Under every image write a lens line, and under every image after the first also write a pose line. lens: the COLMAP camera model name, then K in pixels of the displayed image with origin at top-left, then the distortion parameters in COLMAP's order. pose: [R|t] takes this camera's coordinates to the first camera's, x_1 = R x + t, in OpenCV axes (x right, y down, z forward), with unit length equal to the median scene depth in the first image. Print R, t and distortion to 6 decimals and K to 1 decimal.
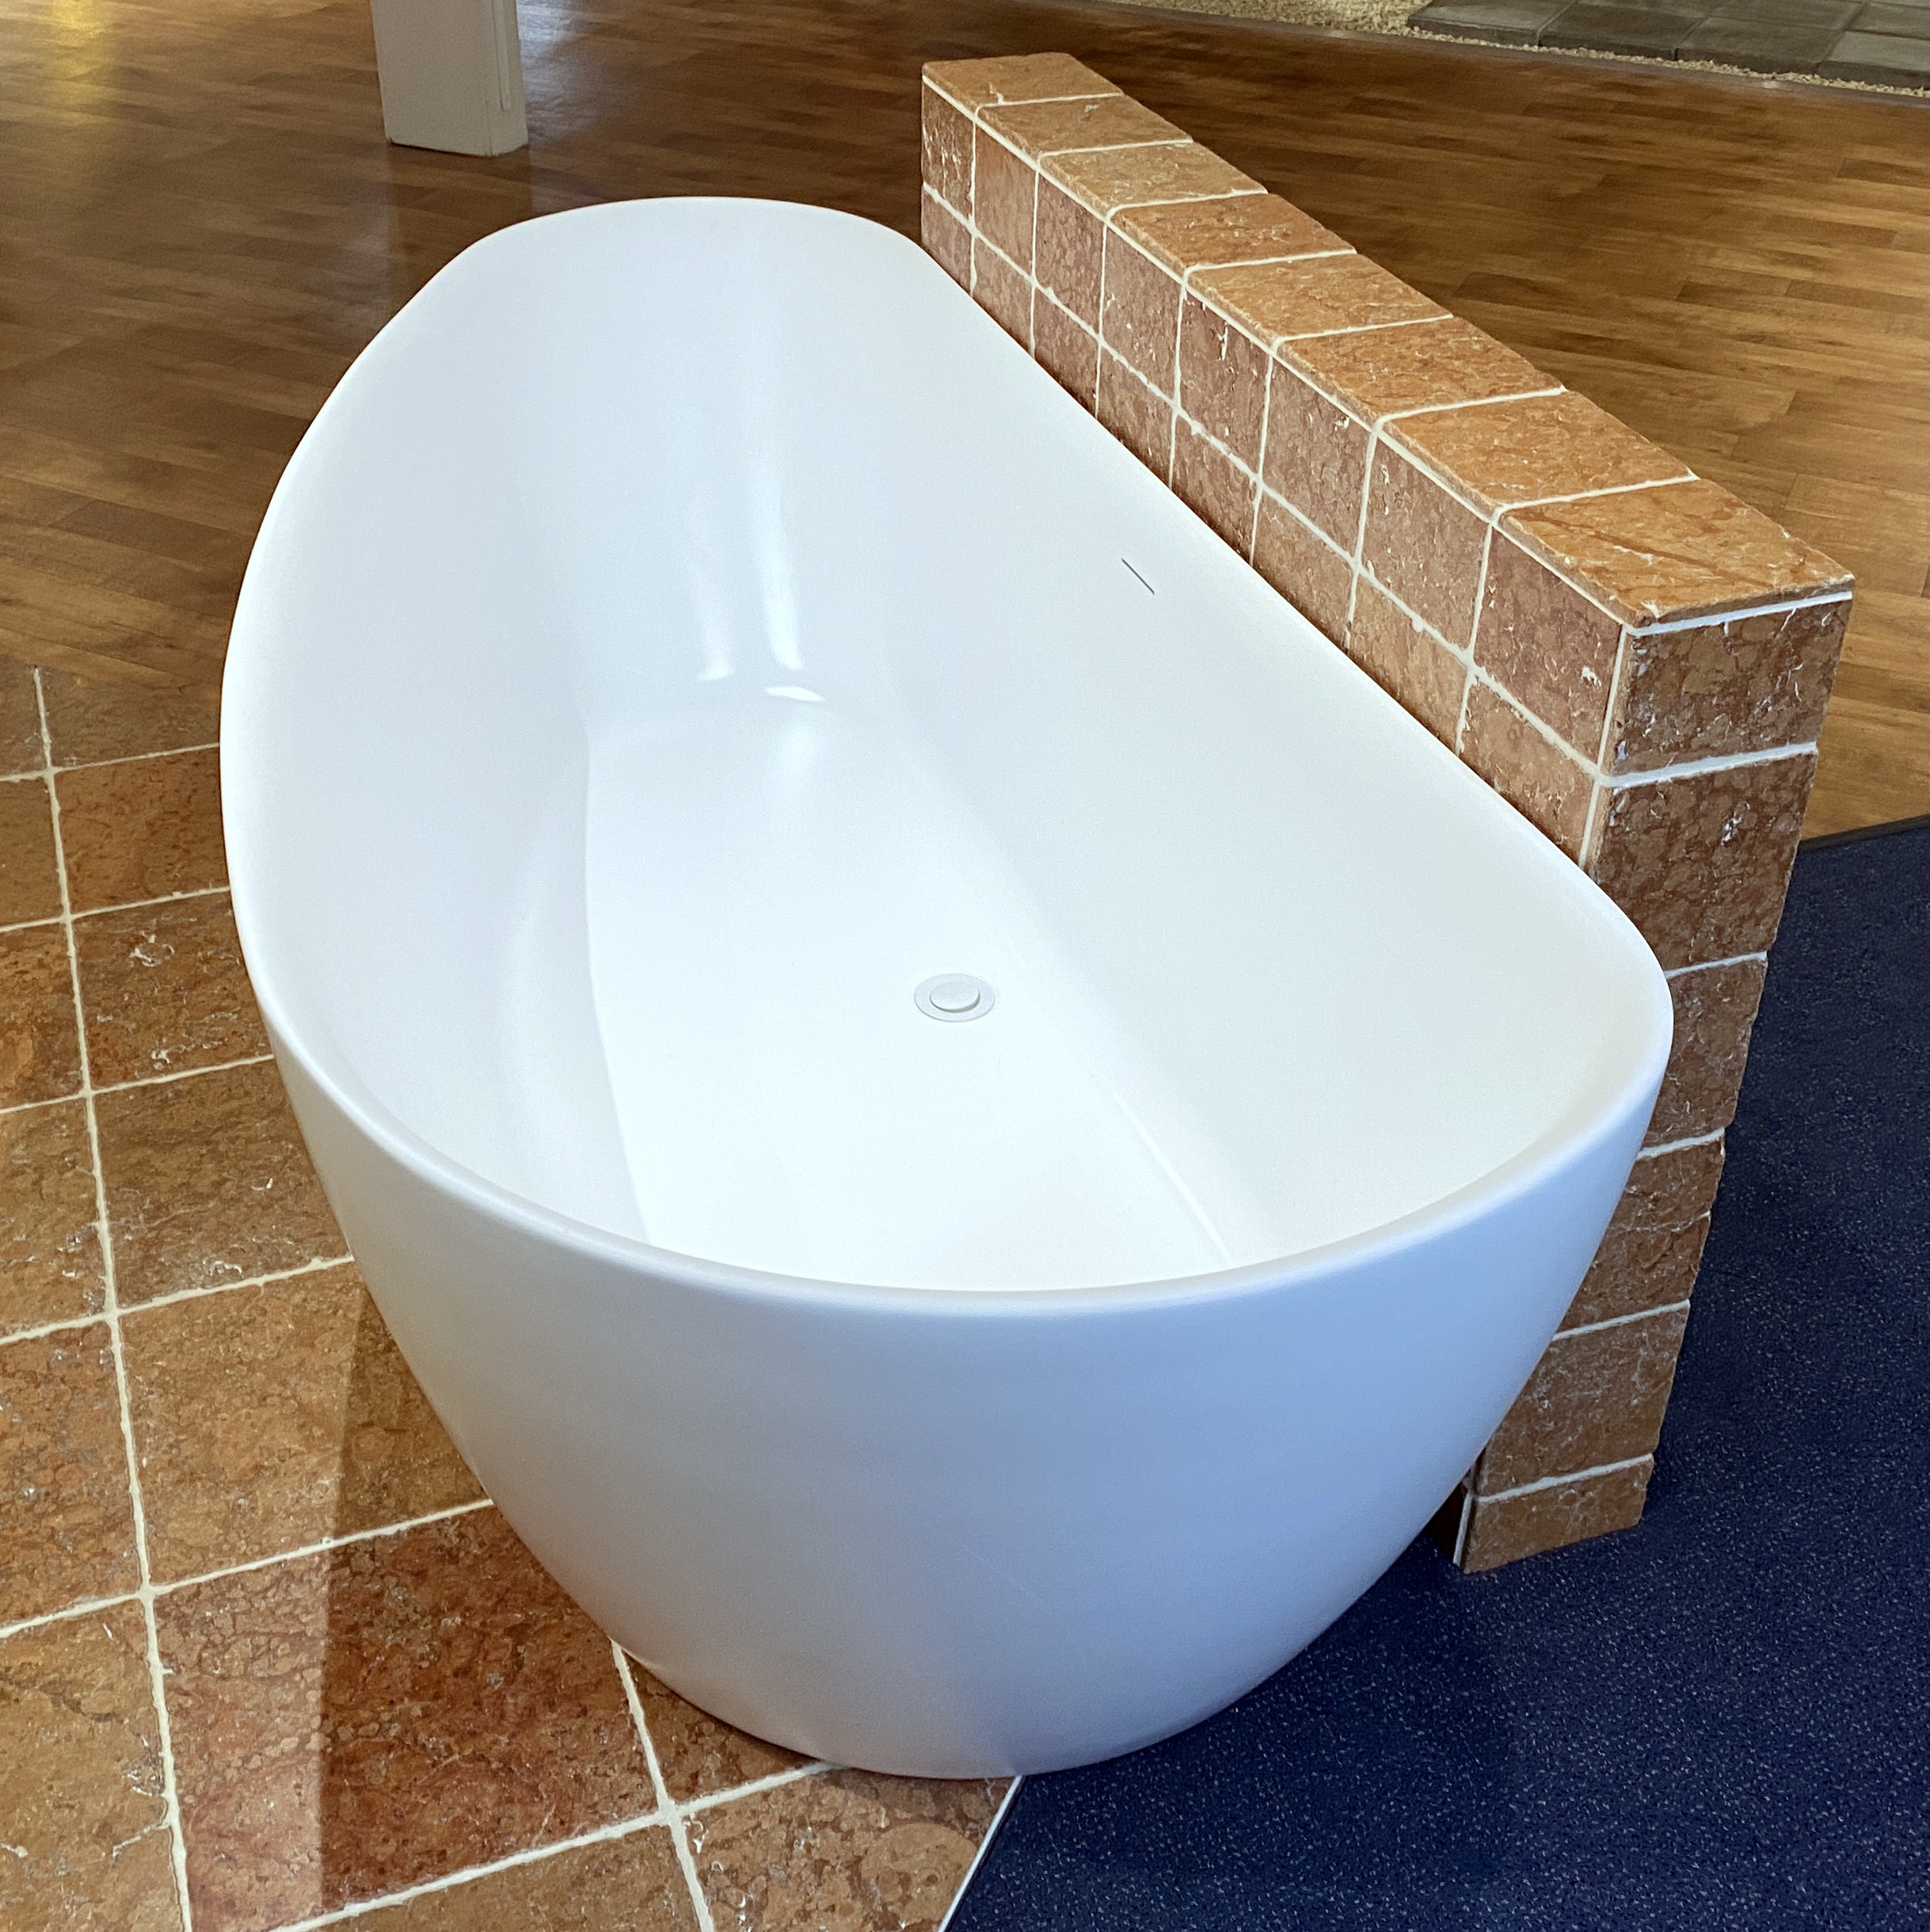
lens RADIAL K [[2321.8, 0, 963.6], [0, 2321.8, 765.9], [0, 0, 1]] dist [0.016708, -0.048061]
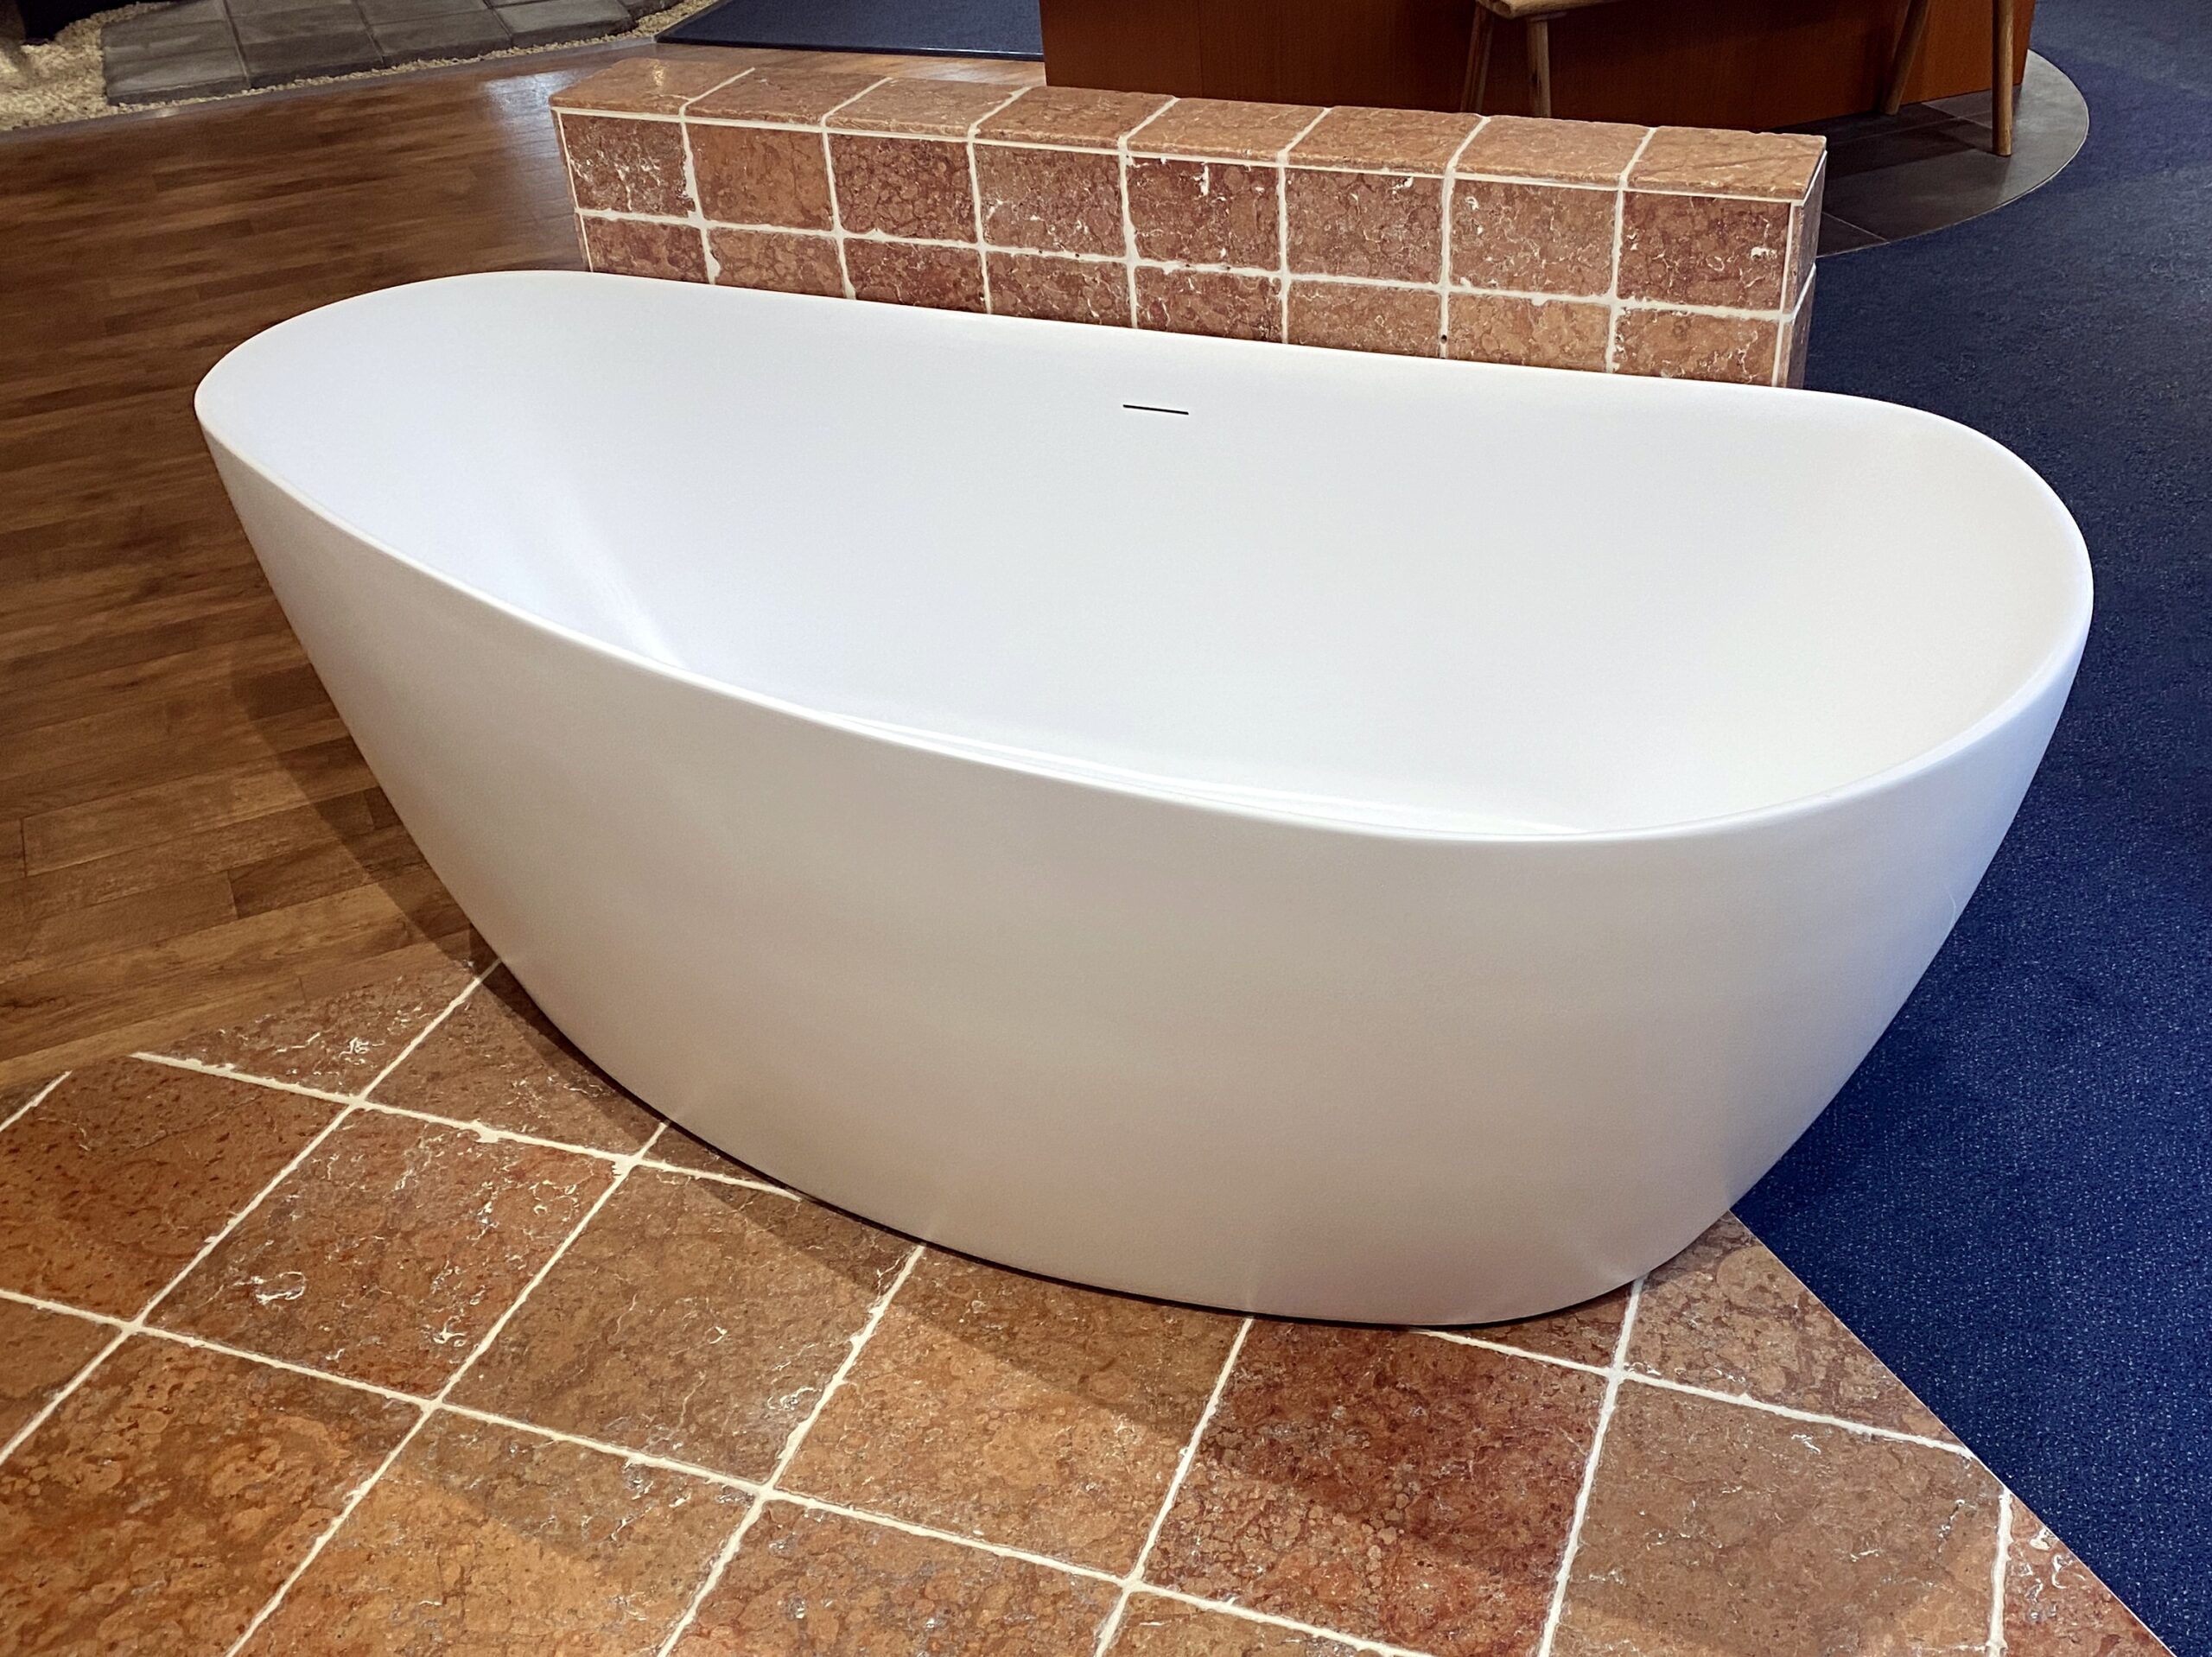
lens RADIAL K [[2182.1, 0, 1106.0], [0, 2182.1, 828.5], [0, 0, 1]] dist [0.034787, -0.012283]
pose [[0.656373, -0.457094, 0.600200, -0.777781], [0.436992, 0.878860, 0.191423, -0.129726], [-0.614990, 0.136638, 0.776607, 0.199735]]
